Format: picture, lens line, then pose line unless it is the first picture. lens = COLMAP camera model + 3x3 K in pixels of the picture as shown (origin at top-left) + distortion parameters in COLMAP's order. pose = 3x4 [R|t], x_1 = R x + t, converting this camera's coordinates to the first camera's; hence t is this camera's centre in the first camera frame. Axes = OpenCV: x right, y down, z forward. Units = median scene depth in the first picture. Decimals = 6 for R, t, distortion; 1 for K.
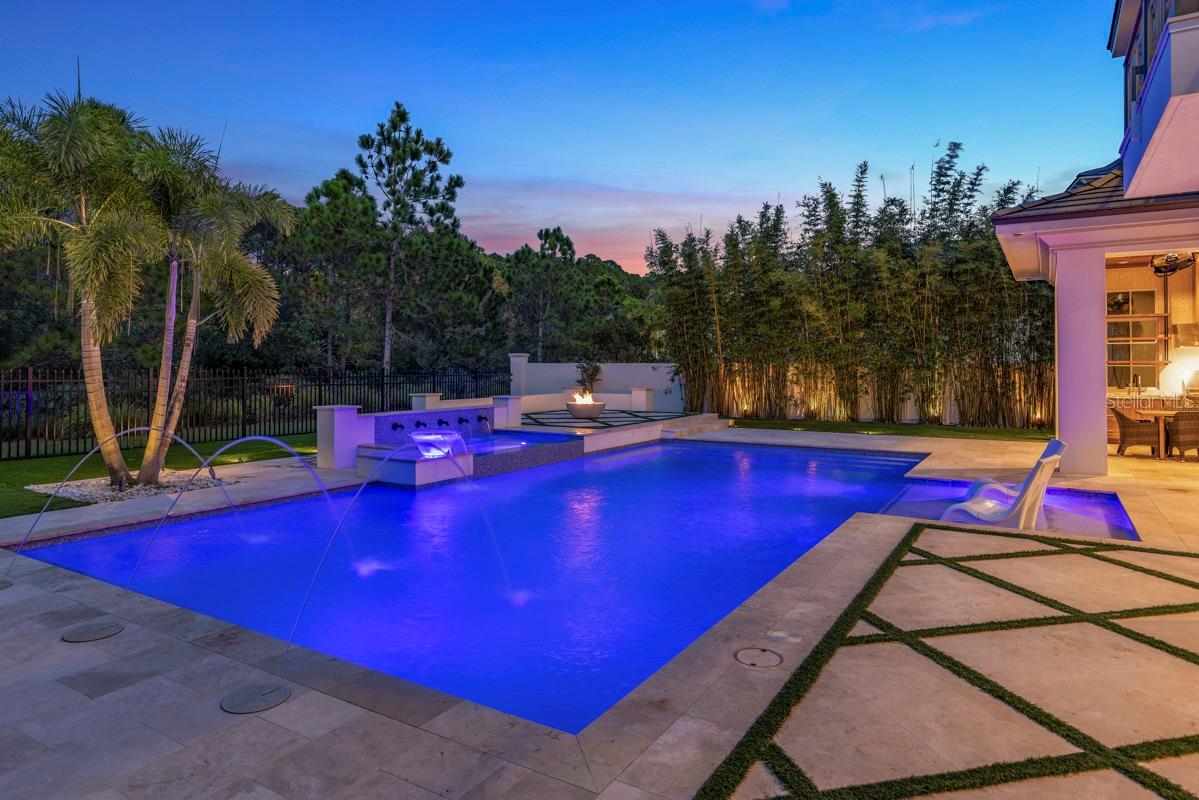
lens RADIAL K [[716.0, 0, 600.3], [0, 716.0, 365.1], [0, 0, 1]] dist [0.005079, -0.000488]
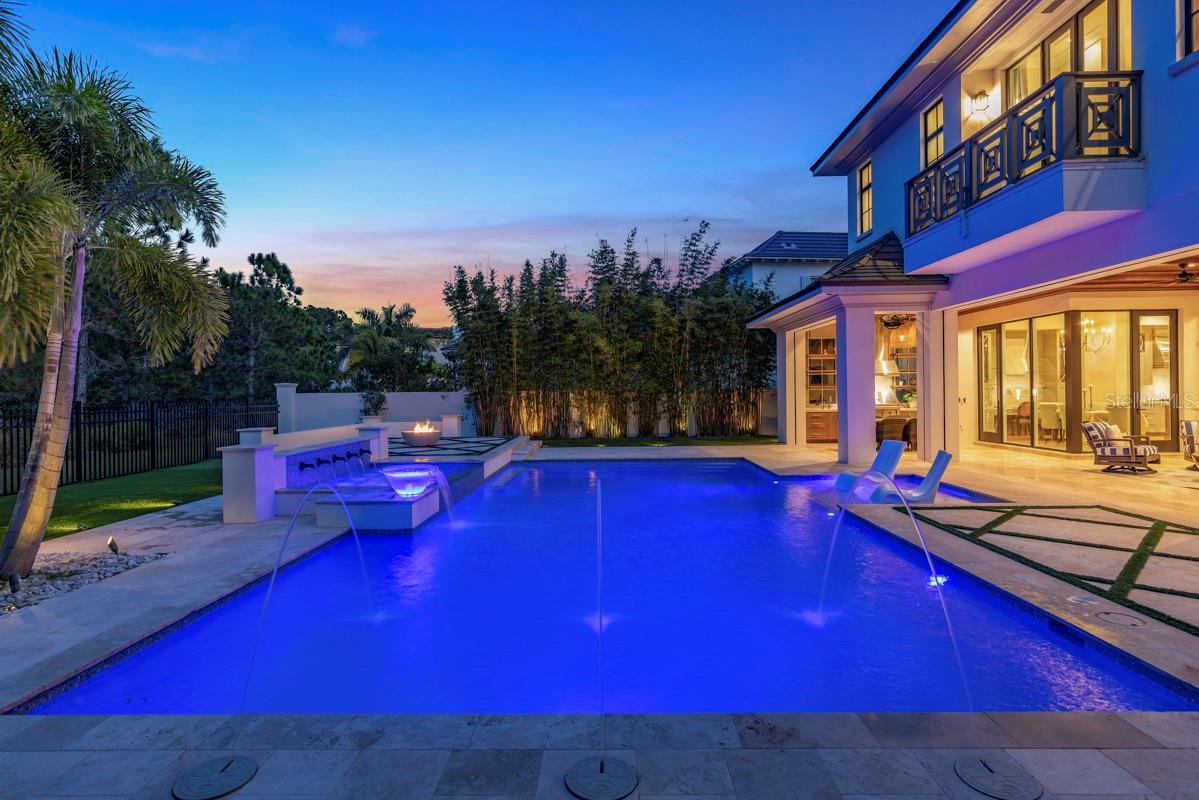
lens RADIAL K [[618.2, 0, 599.5], [0, 618.2, 400.0], [0, 0, 1]] dist [0.002870, -0.000303]
pose [[0.859320, -0.016962, 0.511157, -0.225707], [0.011994, 0.999843, 0.013015, 0.000496], [-0.511297, -0.005053, 0.859389, 0.110906]]
